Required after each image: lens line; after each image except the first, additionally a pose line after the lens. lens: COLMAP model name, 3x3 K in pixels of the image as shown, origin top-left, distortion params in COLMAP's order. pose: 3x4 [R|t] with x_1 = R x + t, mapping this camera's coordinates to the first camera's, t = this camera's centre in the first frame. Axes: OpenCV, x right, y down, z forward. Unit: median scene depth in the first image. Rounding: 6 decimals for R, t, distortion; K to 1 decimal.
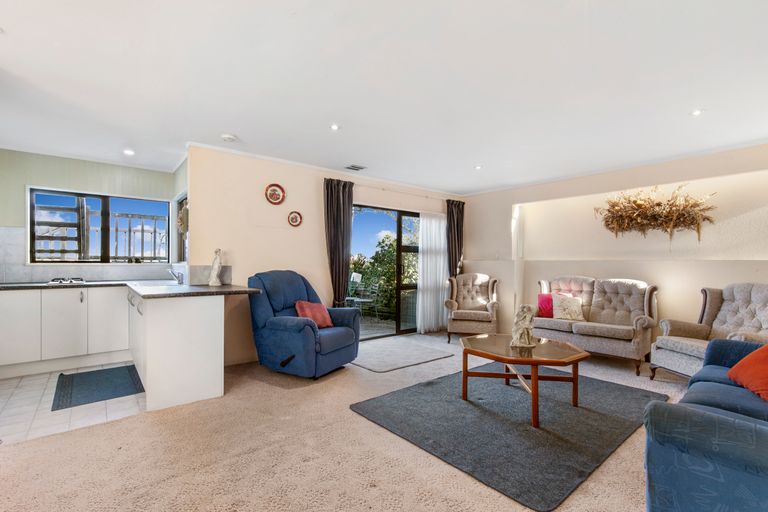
lens RADIAL K [[357.8, 0, 384.4], [0, 357.8, 259.2], [0, 0, 1]] dist [0.011372, -0.000823]
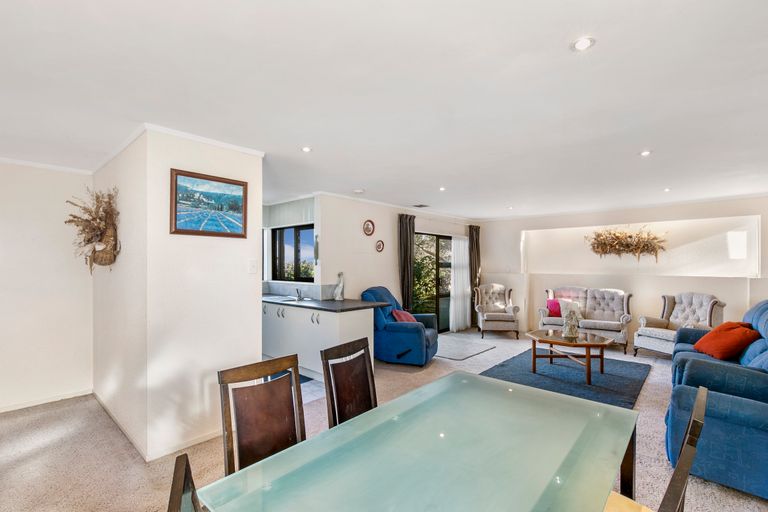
lens RADIAL K [[357.8, 0, 383.0], [0, 357.8, 258.7], [0, 0, 1]] dist [0.011372, -0.000823]
pose [[0.989088, -0.003860, 0.147277, -0.443937], [0.004366, 0.999986, -0.003113, -0.064597], [-0.147263, 0.003722, 0.989090, -0.289217]]
